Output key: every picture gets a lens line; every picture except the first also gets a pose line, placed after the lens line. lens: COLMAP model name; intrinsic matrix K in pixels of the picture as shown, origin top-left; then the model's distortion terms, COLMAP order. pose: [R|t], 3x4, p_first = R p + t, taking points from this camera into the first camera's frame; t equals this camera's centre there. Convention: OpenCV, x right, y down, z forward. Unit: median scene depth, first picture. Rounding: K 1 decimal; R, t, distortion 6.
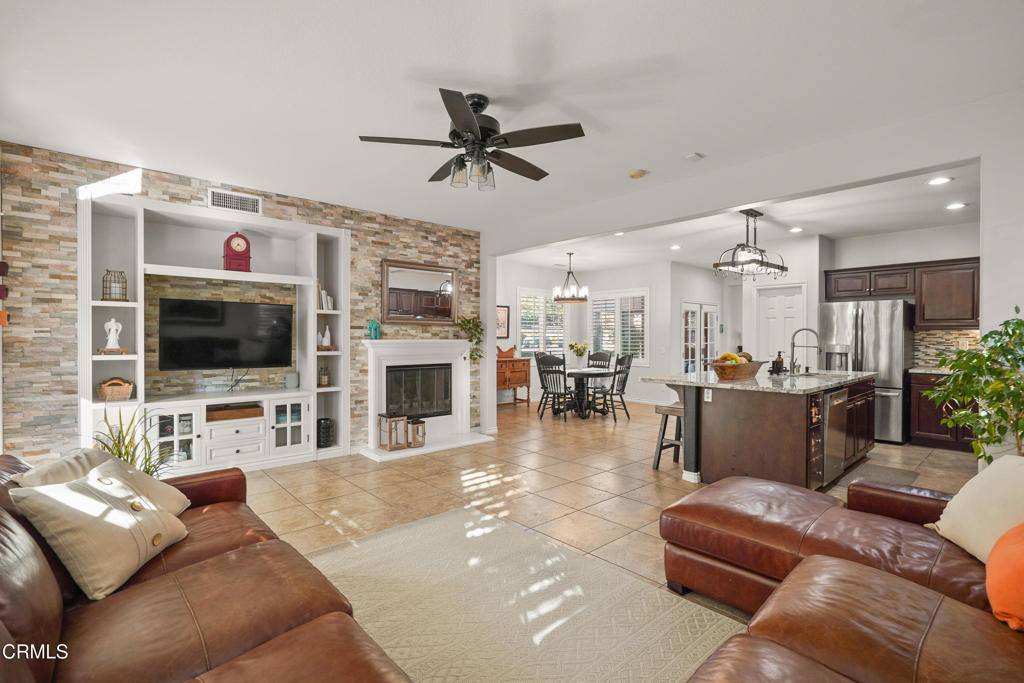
lens RADIAL K [[465.9, 0, 514.6], [0, 465.9, 339.6], [0, 0, 1]] dist [-0.010989, 0.000435]
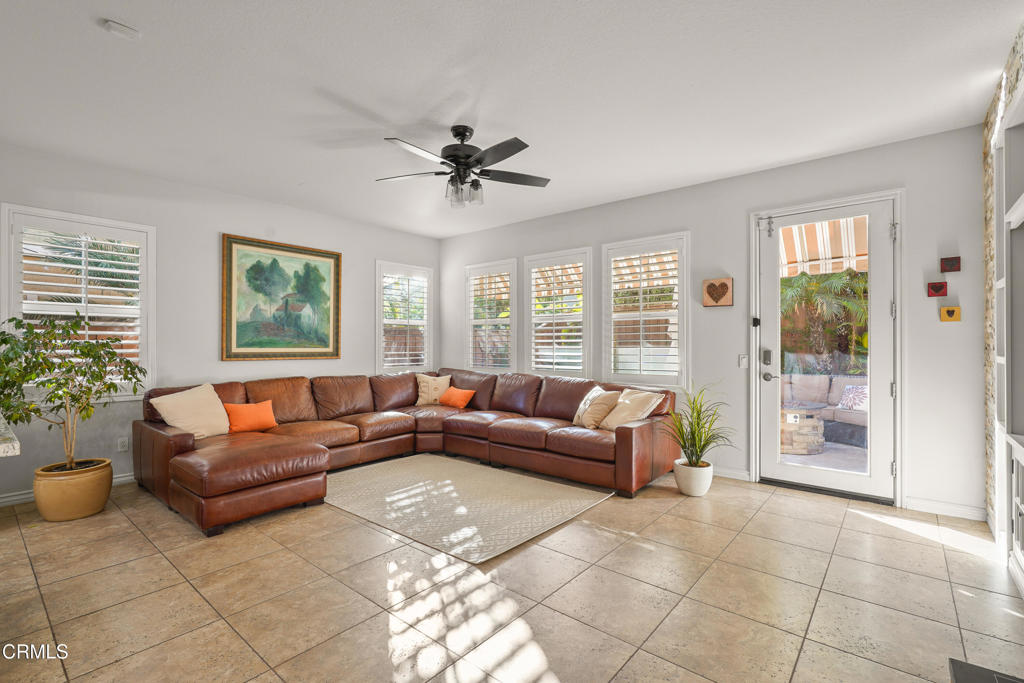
lens RADIAL K [[465.9, 0, 514.6], [0, 465.9, 339.6], [0, 0, 1]] dist [-0.010989, 0.000435]
pose [[-0.987698, 0.000055, -0.156376, -0.022161], [-0.000133, 0.999999, 0.001187, 0.005751], [0.156376, 0.001193, -0.987697, 1.584029]]
